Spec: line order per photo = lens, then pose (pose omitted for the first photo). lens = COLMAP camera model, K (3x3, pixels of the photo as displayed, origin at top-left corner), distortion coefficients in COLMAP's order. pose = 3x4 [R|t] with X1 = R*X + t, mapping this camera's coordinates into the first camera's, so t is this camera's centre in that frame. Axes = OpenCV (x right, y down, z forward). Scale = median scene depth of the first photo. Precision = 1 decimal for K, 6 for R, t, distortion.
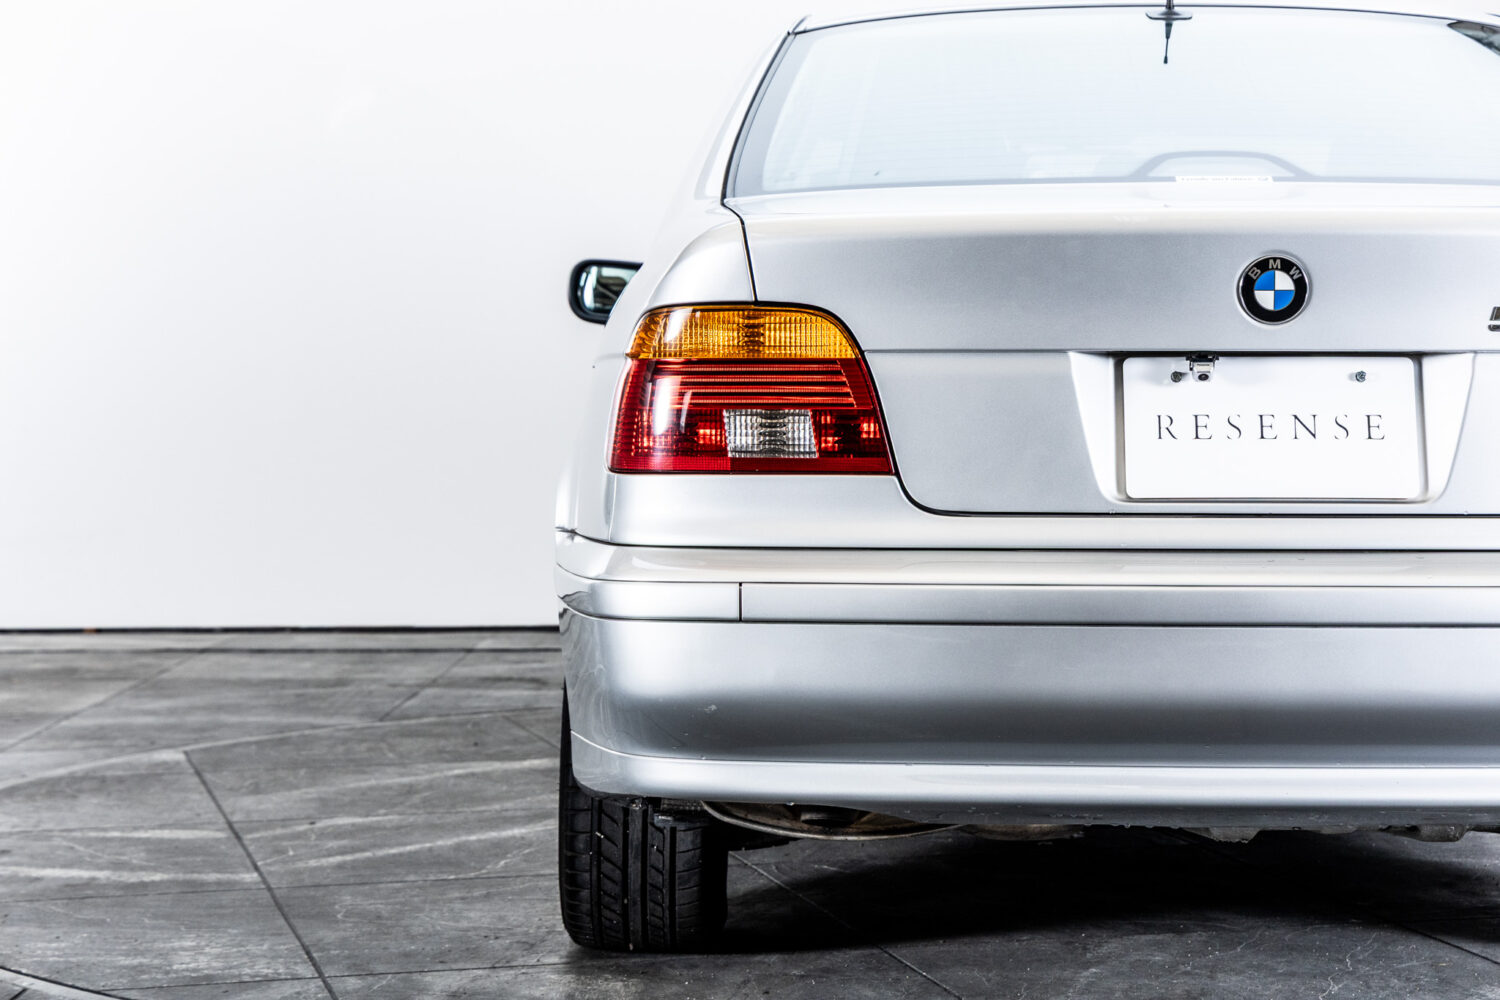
lens RADIAL K [[3204.7, 0, 755.5], [0, 3204.7, 544.6], [0, 0, 1]] dist [0.017643, 0.000000]
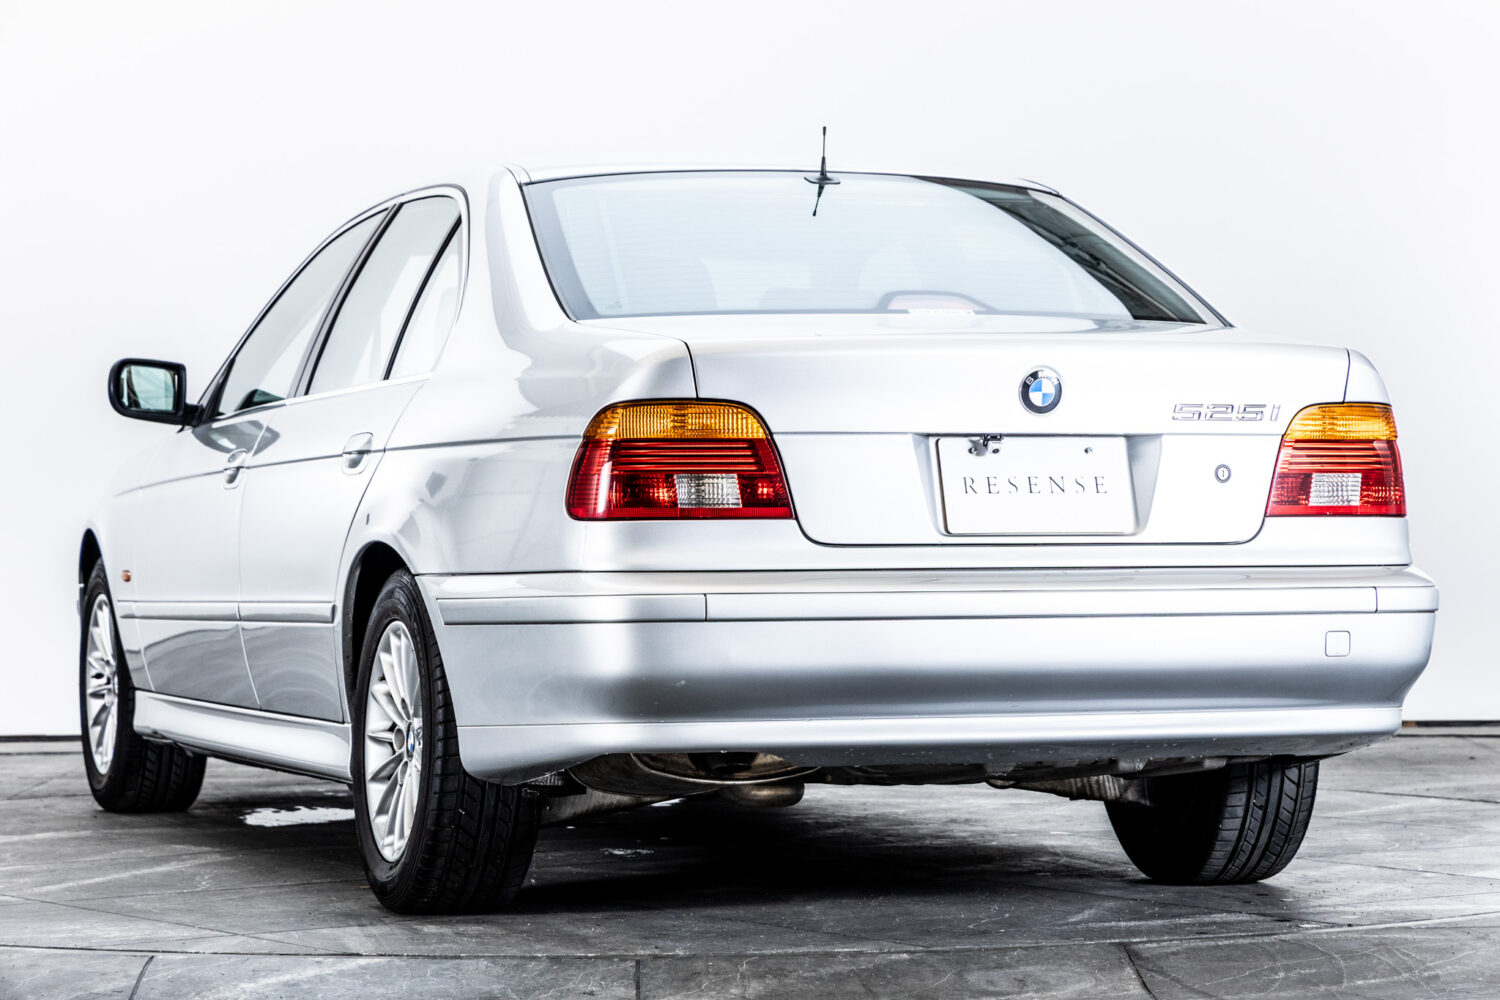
lens RADIAL K [[4595.4, 0, 799.0], [0, 4595.4, 513.2], [0, 0, 1]] dist [0.064634, 0.000000]
pose [[0.937064, -0.003798, 0.349137, -0.659175], [0.021752, 0.998634, -0.047518, 0.071953], [-0.348480, 0.052121, 0.935866, -0.908509]]
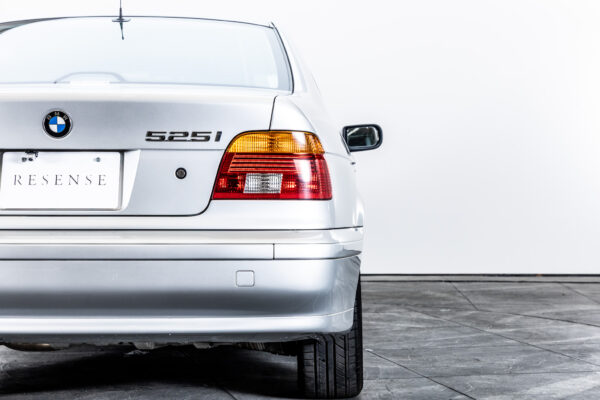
lens RADIAL K [[1281.9, 0, 306.9], [0, 1281.9, 187.3], [0, 0, 1]] dist [0.017643, 0.000000]
pose [[0.999991, 0.001871, -0.003818, 0.345344], [-0.002057, 0.998783, -0.049276, 0.016733], [0.003721, 0.049284, 0.998778, 0.015717]]
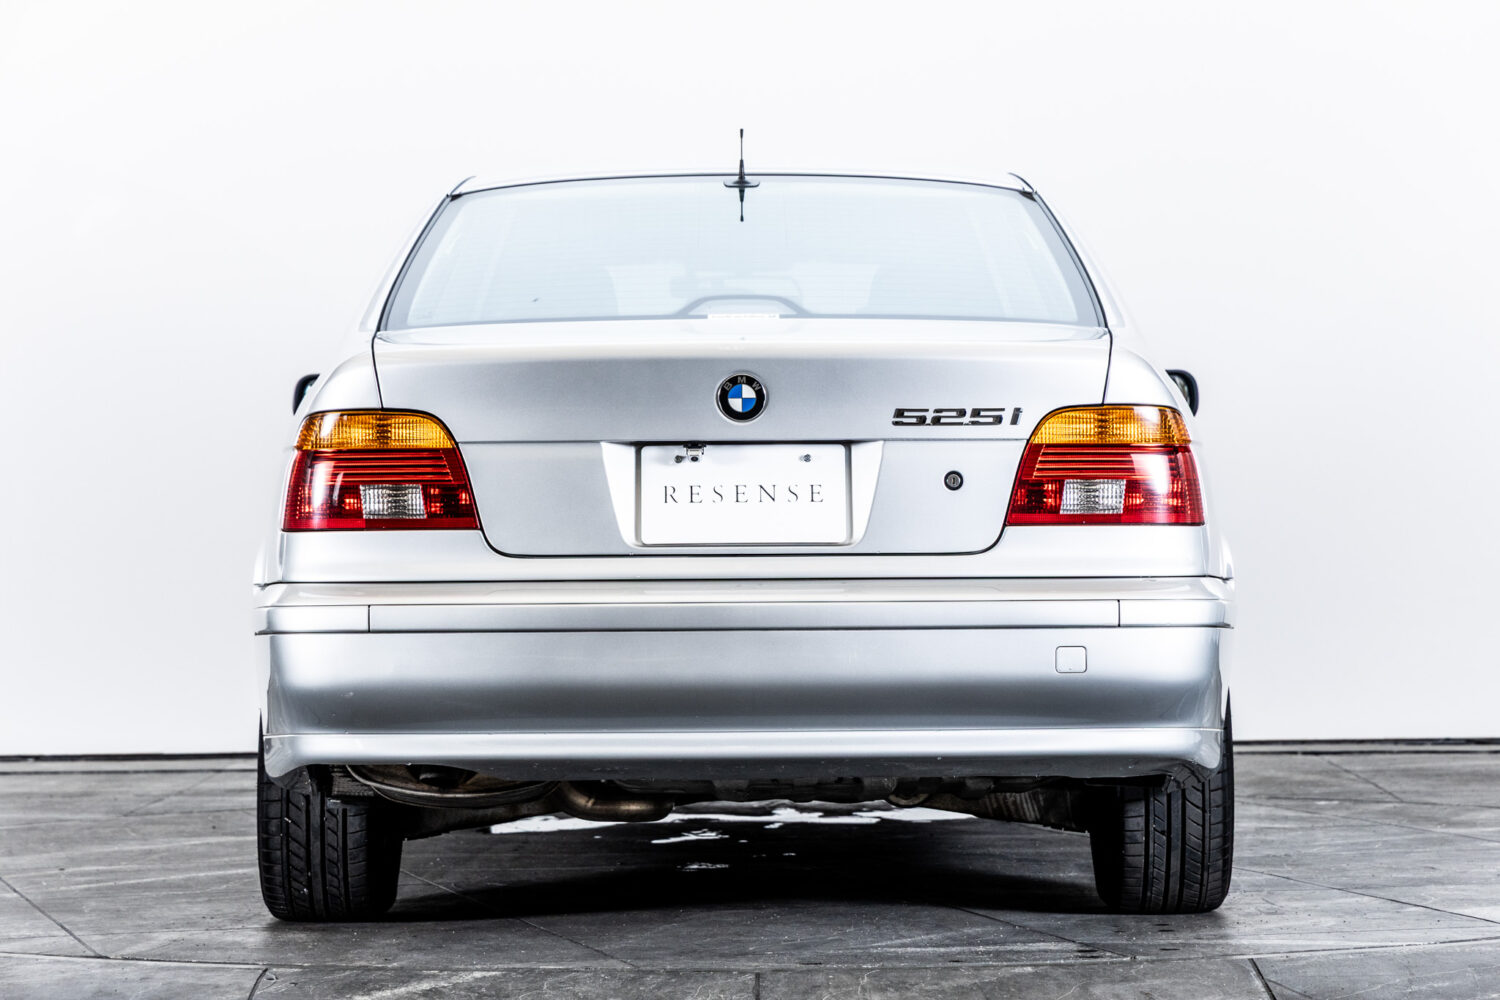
lens RADIAL K [[4595.4, 0, 755.2], [0, 4595.4, 495.2], [0, 0, 1]] dist [0.064634, 0.000000]
pose [[0.999846, -0.006814, 0.016200, 0.129438], [0.007758, 0.998228, -0.058994, 0.082269], [-0.015770, 0.059110, 0.998127, -1.011627]]
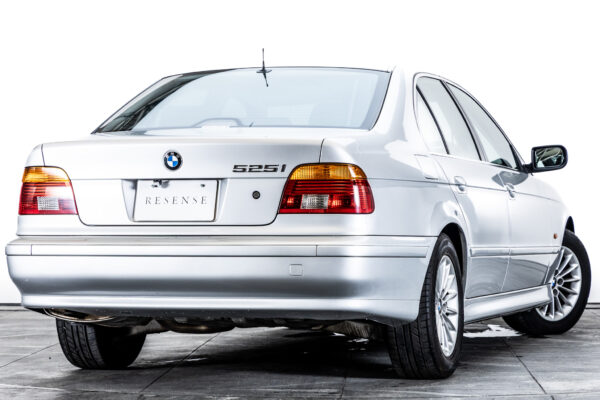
lens RADIAL K [[1838.2, 0, 295.7], [0, 1838.2, 202.1], [0, 0, 1]] dist [0.064634, 0.000000]
pose [[0.952192, -0.004180, -0.305473, 0.869084], [-0.012400, 0.998554, -0.052317, 0.065991], [0.305250, 0.053604, 0.950762, -0.830199]]
